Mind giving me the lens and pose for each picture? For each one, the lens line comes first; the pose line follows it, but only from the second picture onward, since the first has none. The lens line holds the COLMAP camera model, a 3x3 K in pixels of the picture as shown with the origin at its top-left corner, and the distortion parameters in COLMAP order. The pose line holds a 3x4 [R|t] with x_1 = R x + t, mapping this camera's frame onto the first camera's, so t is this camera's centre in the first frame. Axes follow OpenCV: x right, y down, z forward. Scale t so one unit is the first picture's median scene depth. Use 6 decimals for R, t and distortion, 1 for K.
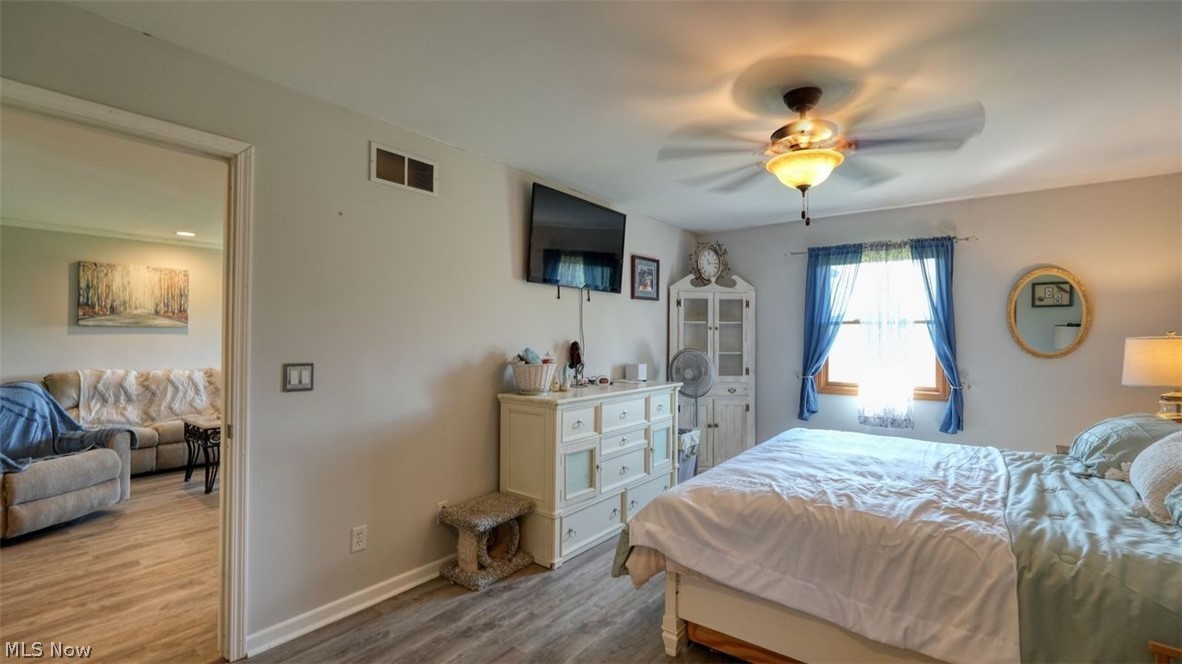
lens RADIAL K [[516.0, 0, 592.3], [0, 516.0, 336.8], [0, 0, 1]] dist [-0.000231, 0.001103]
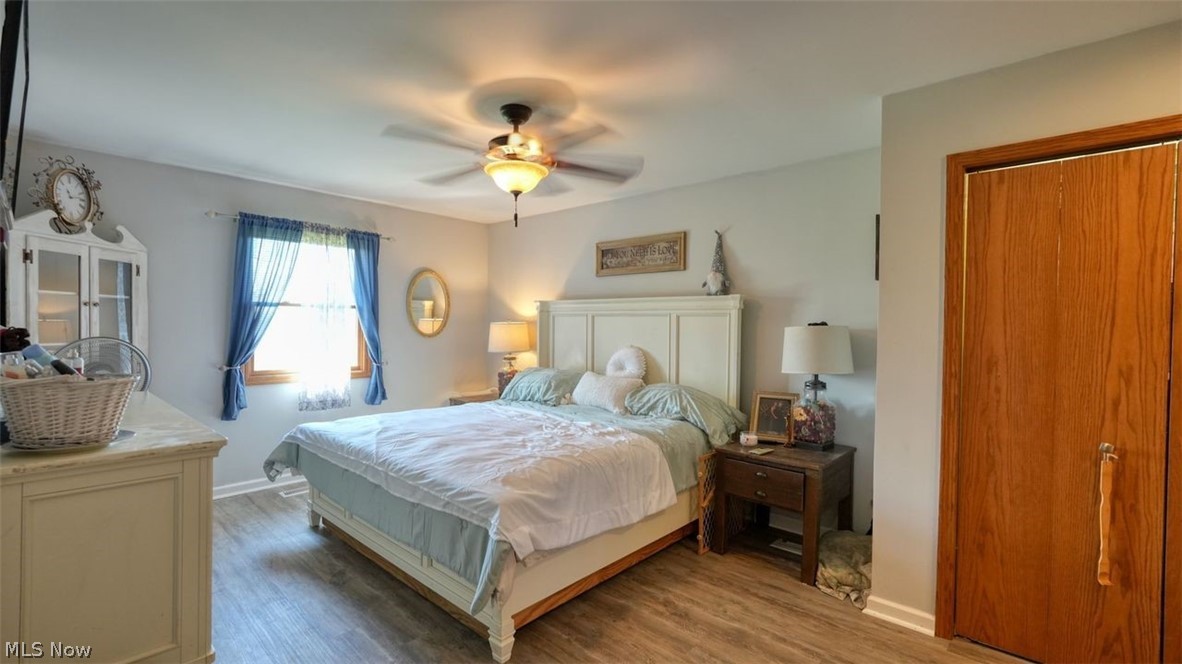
lens RADIAL K [[516.0, 0, 591.9], [0, 516.0, 327.0], [0, 0, 1]] dist [-0.000231, 0.001103]
pose [[0.093345, -0.007192, 0.995608, -0.385488], [-0.014154, 0.999863, 0.008550, -0.002961], [-0.995533, -0.014890, 0.093231, 0.386717]]
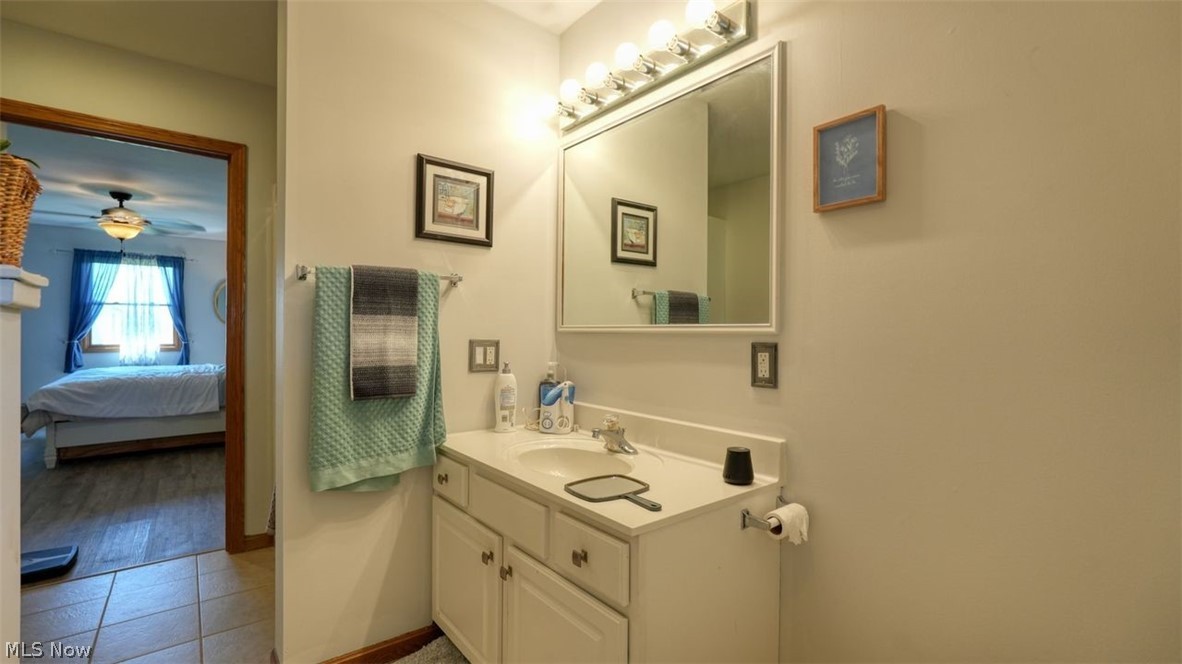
lens RADIAL K [[516.0, 0, 592.1], [0, 516.0, 327.5], [0, 0, 1]] dist [-0.000231, 0.001103]
pose [[0.253789, -0.005611, 0.967243, -0.618389], [-0.002033, 0.999978, 0.006334, 0.030714], [-0.967257, -0.003574, 0.253772, -0.755346]]
